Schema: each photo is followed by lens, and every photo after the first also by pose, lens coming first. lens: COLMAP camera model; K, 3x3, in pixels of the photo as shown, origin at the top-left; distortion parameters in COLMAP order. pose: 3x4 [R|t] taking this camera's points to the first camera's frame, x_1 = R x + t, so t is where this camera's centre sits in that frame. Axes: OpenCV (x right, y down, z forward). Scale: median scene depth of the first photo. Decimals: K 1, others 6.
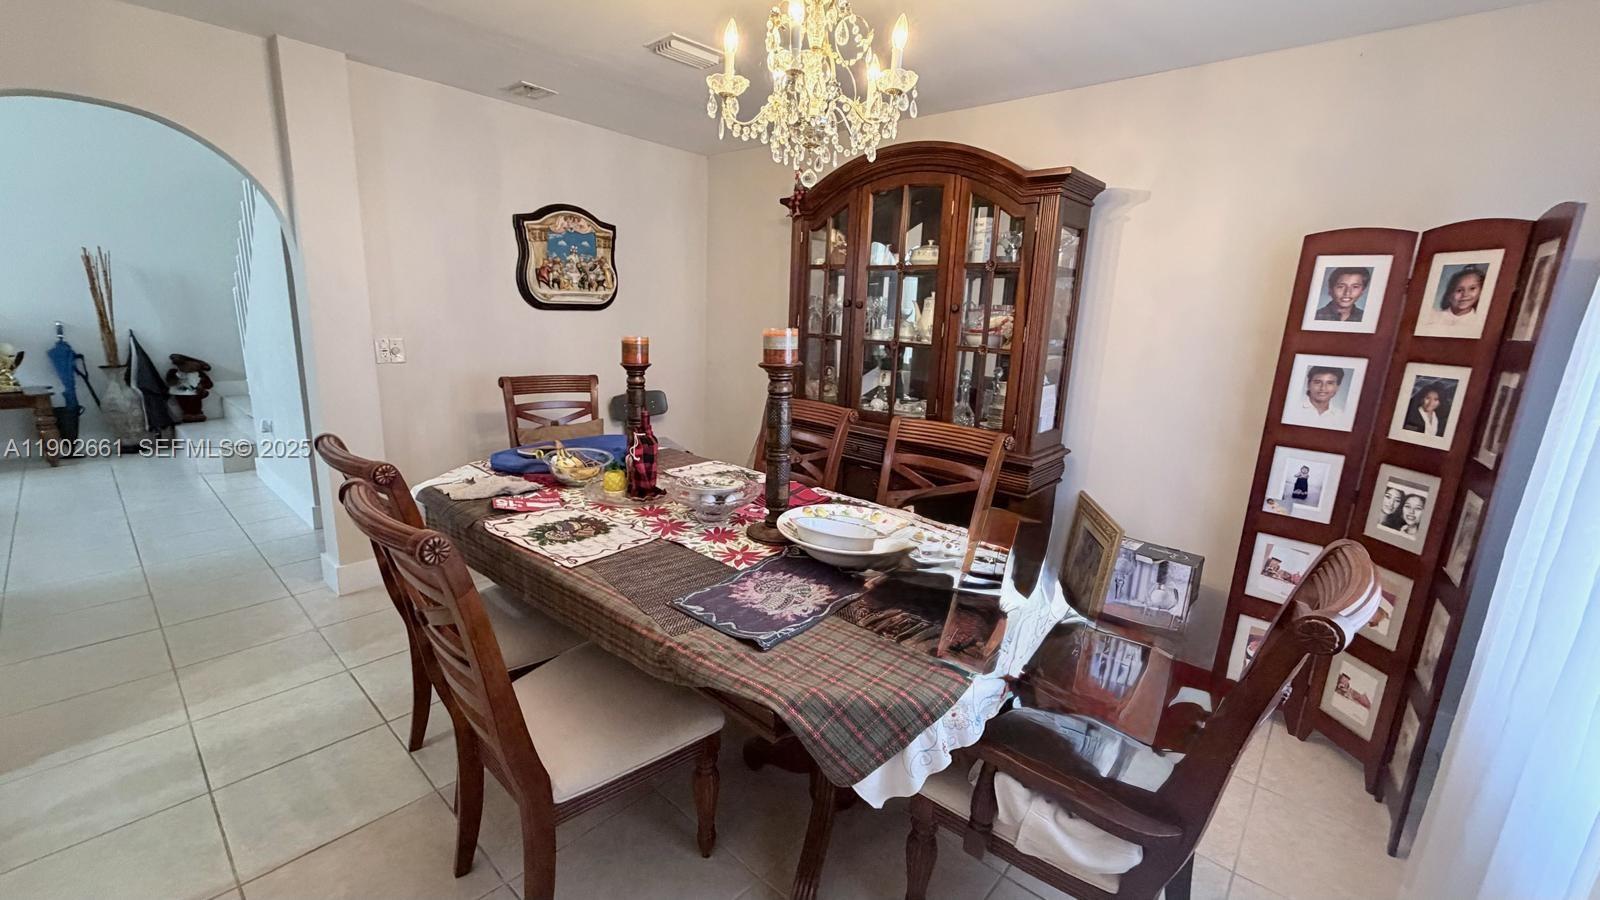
lens RADIAL K [[643.8, 0, 799.9], [0, 643.8, 453.9], [0, 0, 1]] dist [0.004321, -0.000176]
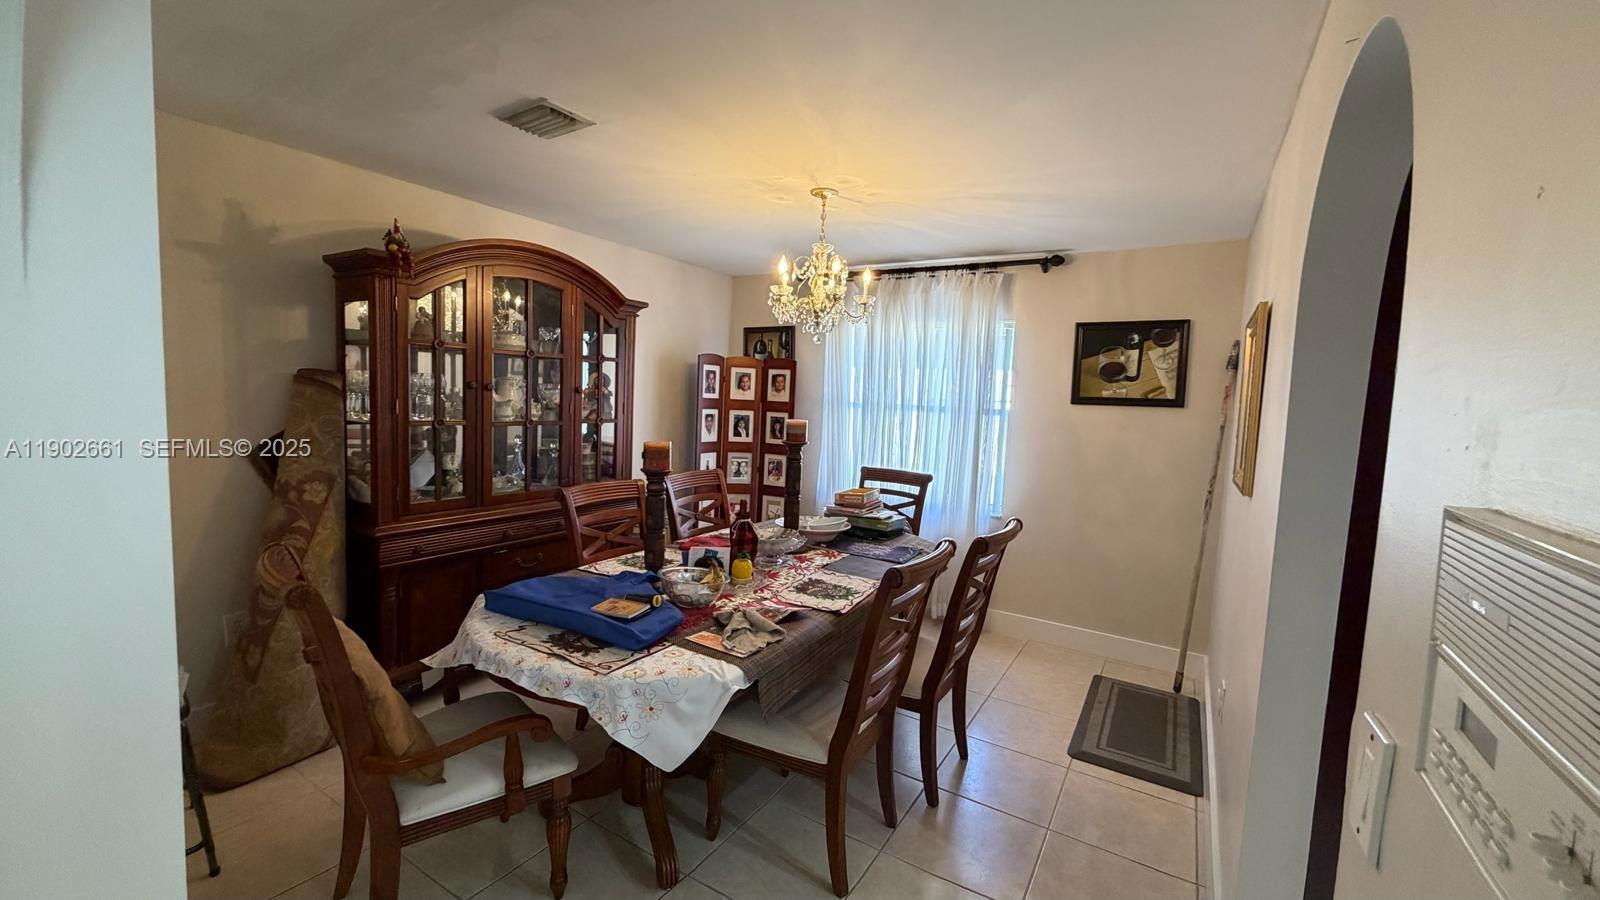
lens RADIAL K [[643.8, 0, 800.4], [0, 643.8, 445.8], [0, 0, 1]] dist [0.004321, -0.000176]
pose [[-0.185275, -0.131292, 0.973877, -1.494690], [0.168859, 0.972040, 0.163169, -0.361165], [-0.968070, 0.194679, -0.157925, 1.151254]]
